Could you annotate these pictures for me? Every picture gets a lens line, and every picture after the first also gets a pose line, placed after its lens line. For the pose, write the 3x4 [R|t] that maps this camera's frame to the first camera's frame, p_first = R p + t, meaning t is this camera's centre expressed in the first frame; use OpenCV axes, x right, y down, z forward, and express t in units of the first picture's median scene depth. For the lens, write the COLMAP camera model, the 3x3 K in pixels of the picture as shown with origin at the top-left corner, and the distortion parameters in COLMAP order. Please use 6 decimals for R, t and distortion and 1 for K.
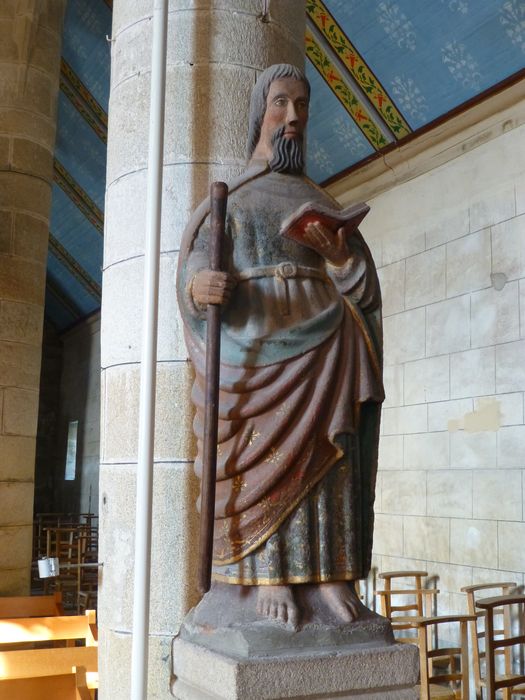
lens RADIAL K [[883.6, 0, 262.5], [0, 883.6, 351.6], [0, 0, 1]] dist [-0.014604, 0.000000]
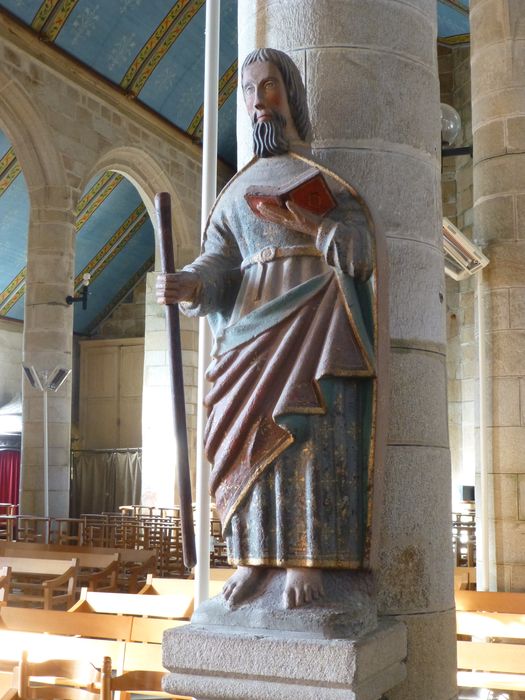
lens RADIAL K [[951.7, 0, 261.8], [0, 951.7, 347.7], [0, 0, 1]] dist [-0.016385, 0.000000]
pose [[0.641325, -0.107248, -0.759737, 0.866904], [0.112427, 0.992630, -0.045220, 0.063366], [0.758988, -0.056414, 0.648656, 0.304782]]
